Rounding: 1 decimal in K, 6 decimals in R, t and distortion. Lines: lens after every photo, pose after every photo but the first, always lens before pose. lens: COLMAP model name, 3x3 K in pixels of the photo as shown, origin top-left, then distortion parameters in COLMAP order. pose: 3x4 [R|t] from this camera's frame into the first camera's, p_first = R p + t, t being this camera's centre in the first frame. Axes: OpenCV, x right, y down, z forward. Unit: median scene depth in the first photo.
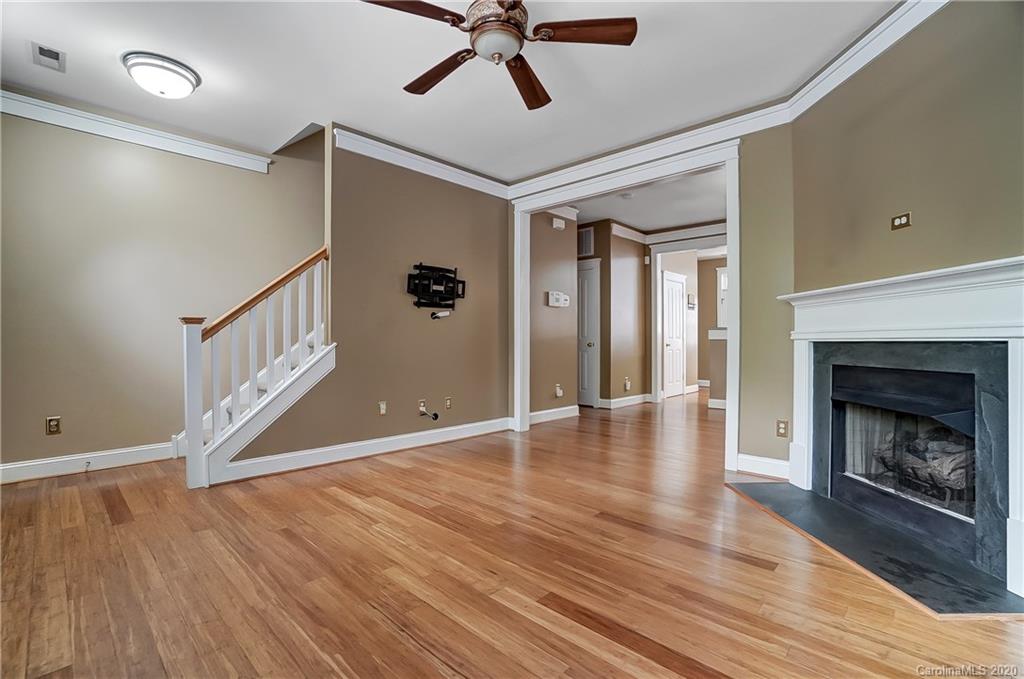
lens RADIAL K [[458.3, 0, 507.0], [0, 458.3, 344.6], [0, 0, 1]] dist [-0.053987, 0.017067]
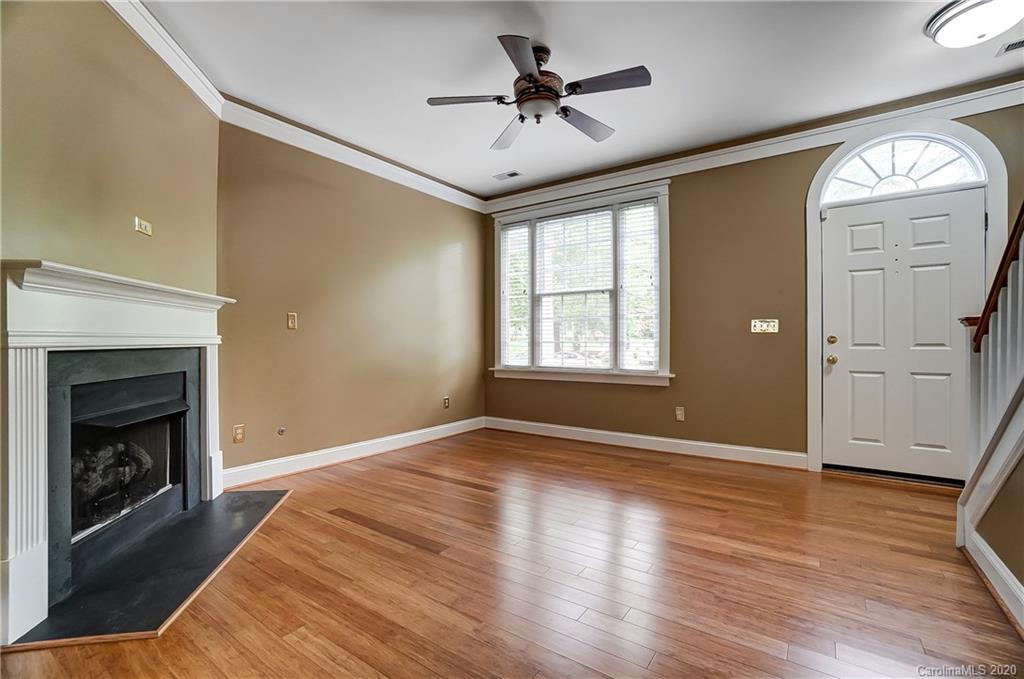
lens RADIAL K [[458.3, 0, 512.9], [0, 458.3, 345.7], [0, 0, 1]] dist [-0.053987, 0.017067]
pose [[-0.987786, 0.001188, -0.155812, 0.187452], [-0.001306, 0.999873, 0.015901, -0.023971], [0.155811, 0.015911, -0.987659, 1.712856]]
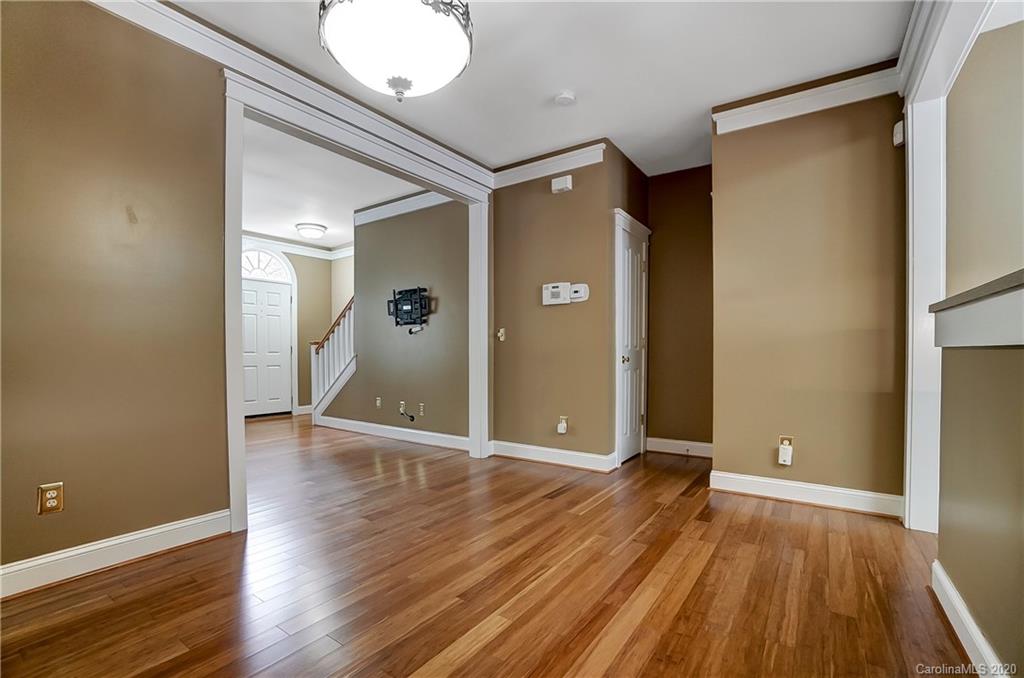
lens RADIAL K [[458.3, 0, 508.0], [0, 458.3, 354.0], [0, 0, 1]] dist [-0.053987, 0.017067]
pose [[0.156191, 0.000967, -0.987726, 1.599685], [-0.006815, 0.999977, -0.000099, -0.012022], [0.987703, 0.006746, 0.156194, 1.653231]]
